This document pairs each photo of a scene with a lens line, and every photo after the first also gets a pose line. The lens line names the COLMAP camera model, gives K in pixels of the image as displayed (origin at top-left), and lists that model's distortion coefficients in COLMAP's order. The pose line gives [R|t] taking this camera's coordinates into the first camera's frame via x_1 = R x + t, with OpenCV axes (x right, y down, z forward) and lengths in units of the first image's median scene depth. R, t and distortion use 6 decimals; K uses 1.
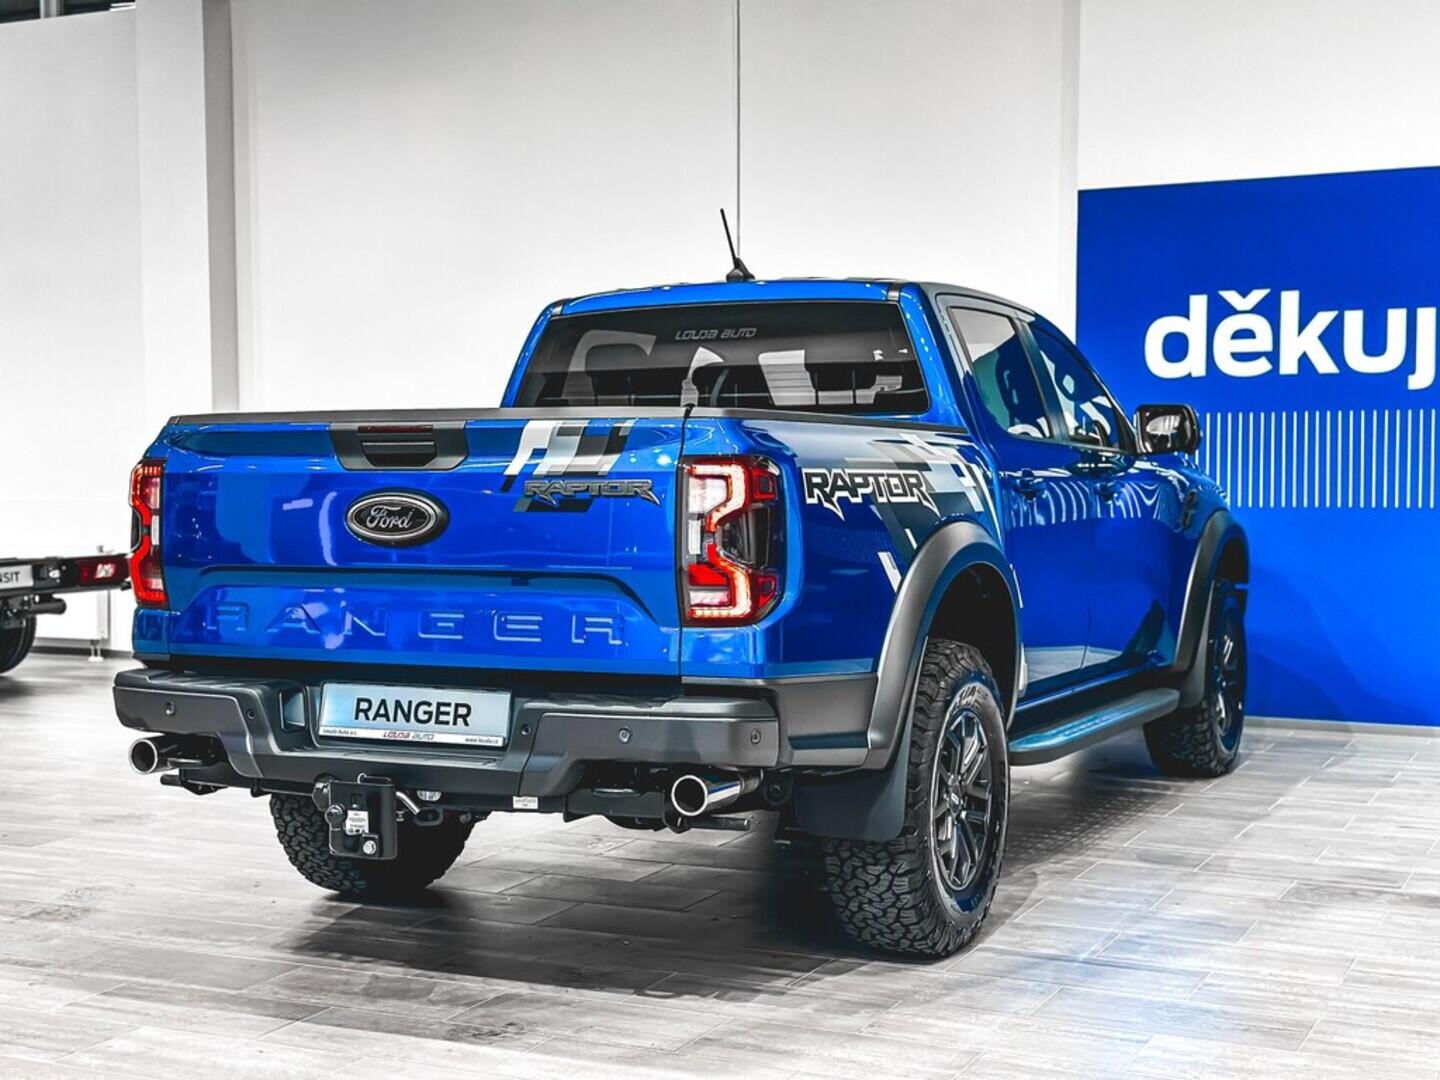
lens RADIAL K [[2023.2, 0, 723.4], [0, 2023.2, 576.0], [0, 0, 1]] dist [0.128674, -0.050202]
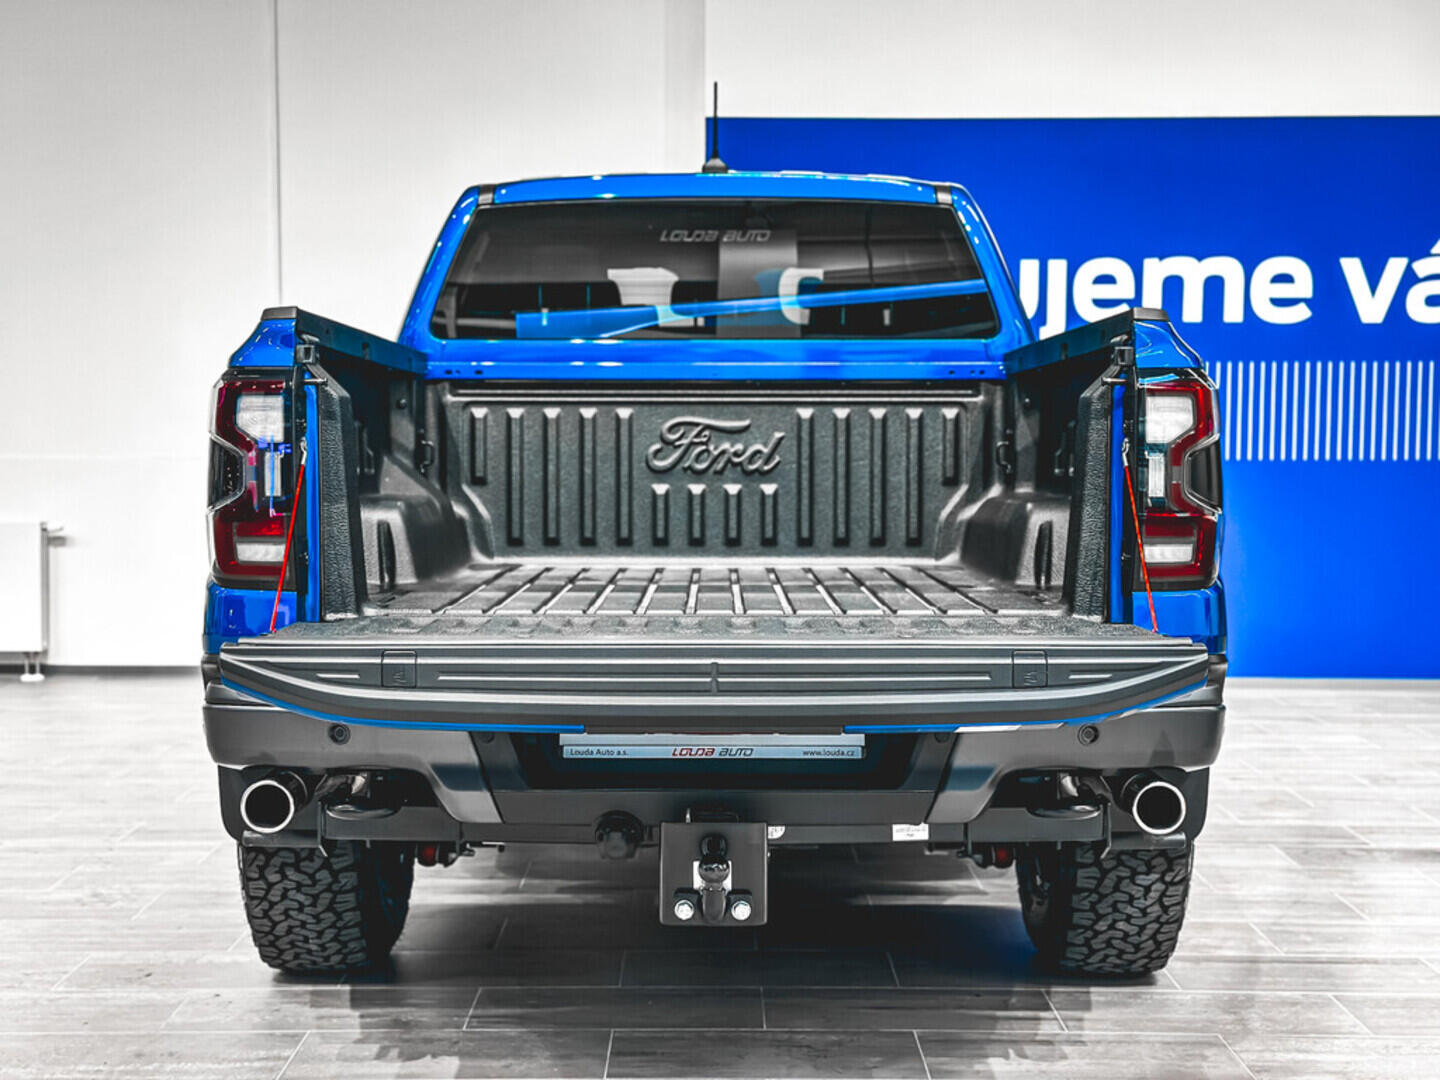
lens RADIAL K [[2023.2, 0, 723.4], [0, 2023.2, 576.0], [0, 0, 1]] dist [0.128674, -0.050202]
pose [[0.901284, -0.025408, 0.432484, -0.463067], [0.018882, 0.999634, 0.019378, 0.001303], [-0.432818, -0.009299, 0.901433, 0.342340]]
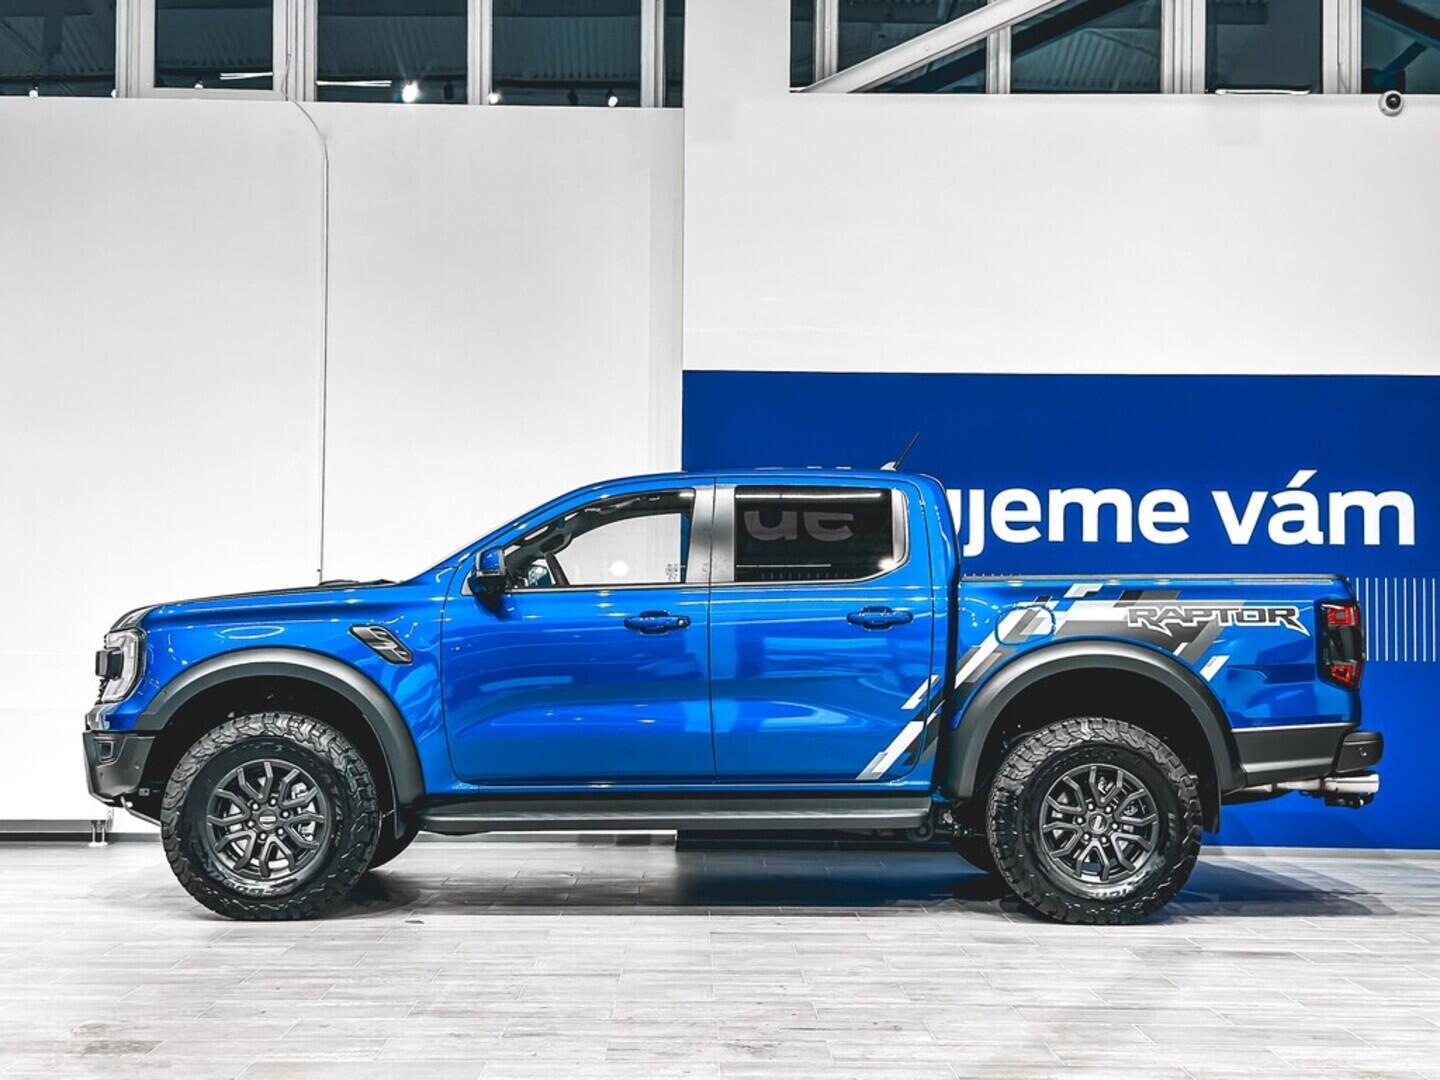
lens RADIAL K [[2040.9, 0, 720.0], [0, 2040.9, 540.0], [0, 0, 1]] dist [0.127352, -0.045047]
pose [[0.897906, 0.034289, 0.438850, -0.617112], [0.014882, 0.994027, -0.108116, 0.049820], [-0.439935, 0.103609, 0.892032, 0.004707]]
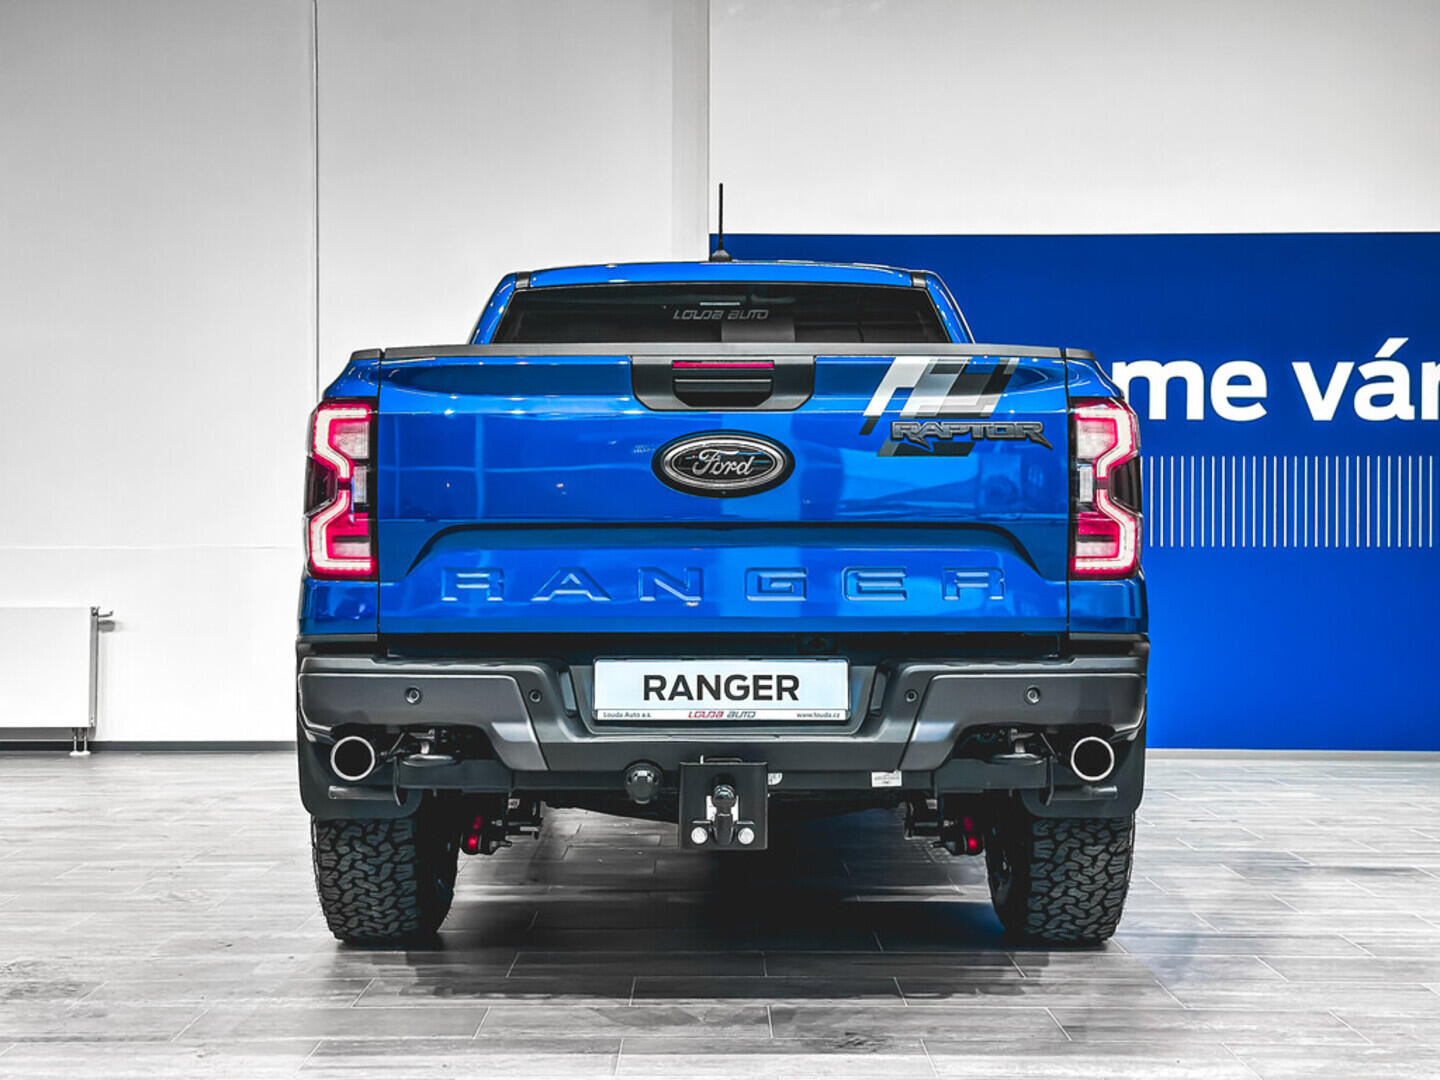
lens RADIAL K [[2023.2, 0, 723.4], [0, 2023.2, 576.0], [0, 0, 1]] dist [0.128674, -0.050202]
pose [[0.901143, 0.002649, 0.433514, -0.532039], [0.020544, 0.998597, -0.048807, 0.061406], [-0.433035, 0.052889, 0.899824, 0.209099]]
